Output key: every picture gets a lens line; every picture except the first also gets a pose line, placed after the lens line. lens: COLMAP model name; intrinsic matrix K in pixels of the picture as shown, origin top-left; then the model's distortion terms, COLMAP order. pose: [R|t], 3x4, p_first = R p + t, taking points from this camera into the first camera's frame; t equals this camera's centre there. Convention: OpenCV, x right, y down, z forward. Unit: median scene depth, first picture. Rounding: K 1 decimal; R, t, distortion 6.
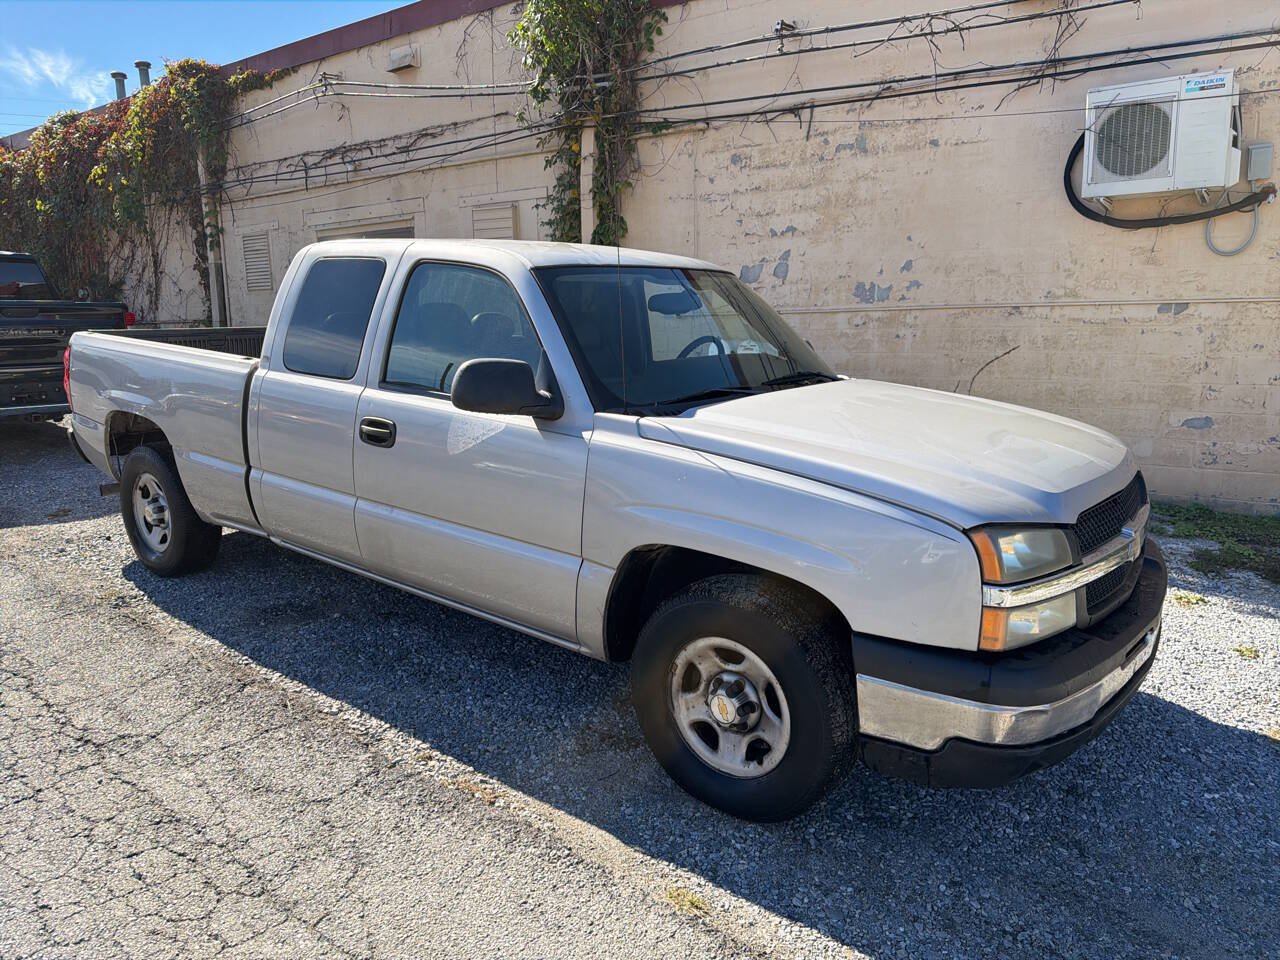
lens RADIAL K [[907.6, 0, 629.0], [0, 907.6, 477.7], [0, 0, 1]] dist [0.028309, -0.037871]
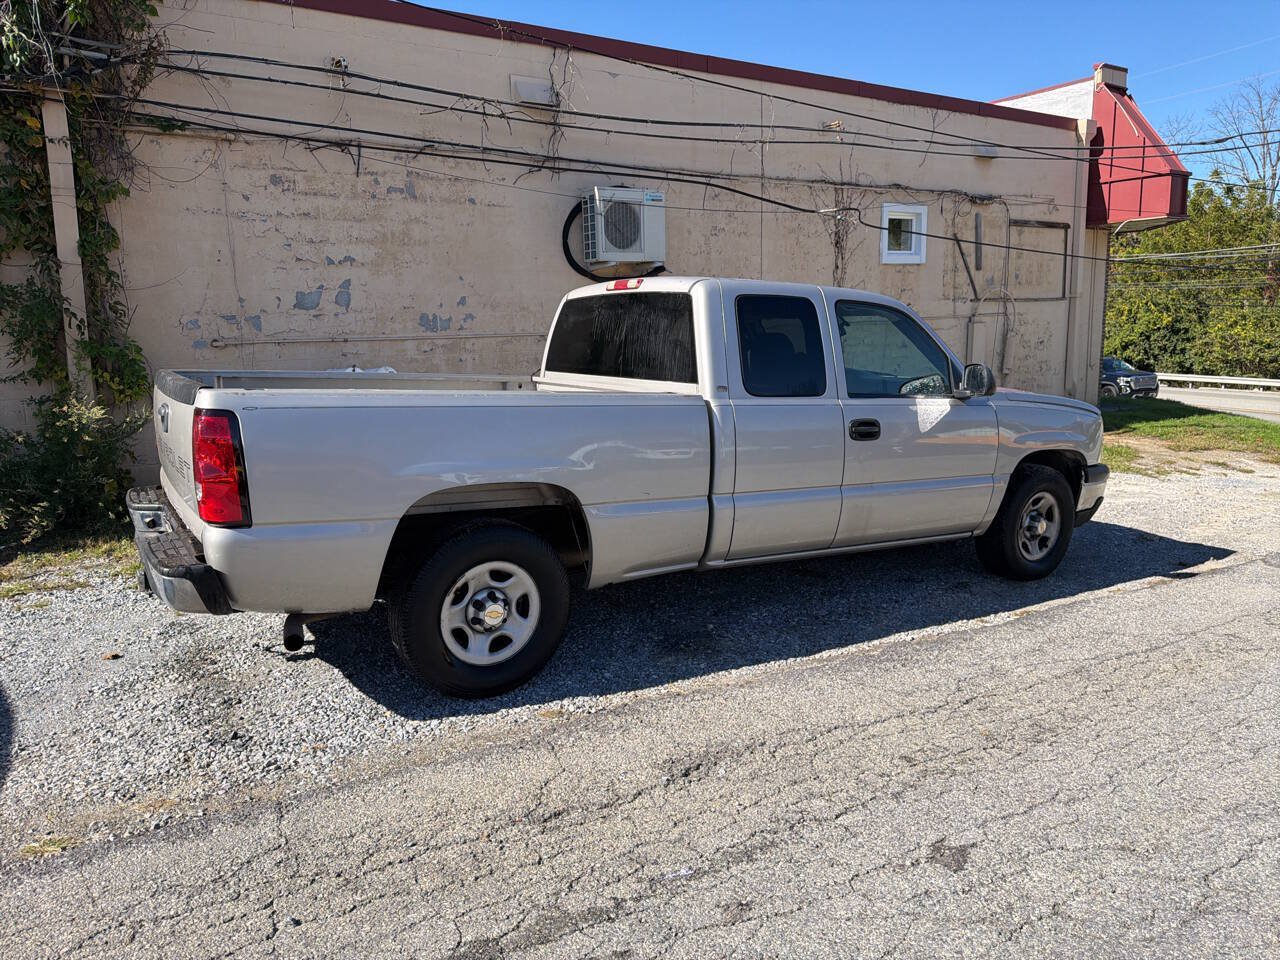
lens RADIAL K [[907.4, 0, 633.5], [0, 907.4, 487.2], [0, 0, 1]] dist [0.029752, -0.041047]
pose [[0.336256, -0.163763, 0.927423, -0.771580], [0.179089, 0.977915, 0.107747, -0.082226], [-0.924586, 0.129861, 0.358158, 0.402027]]
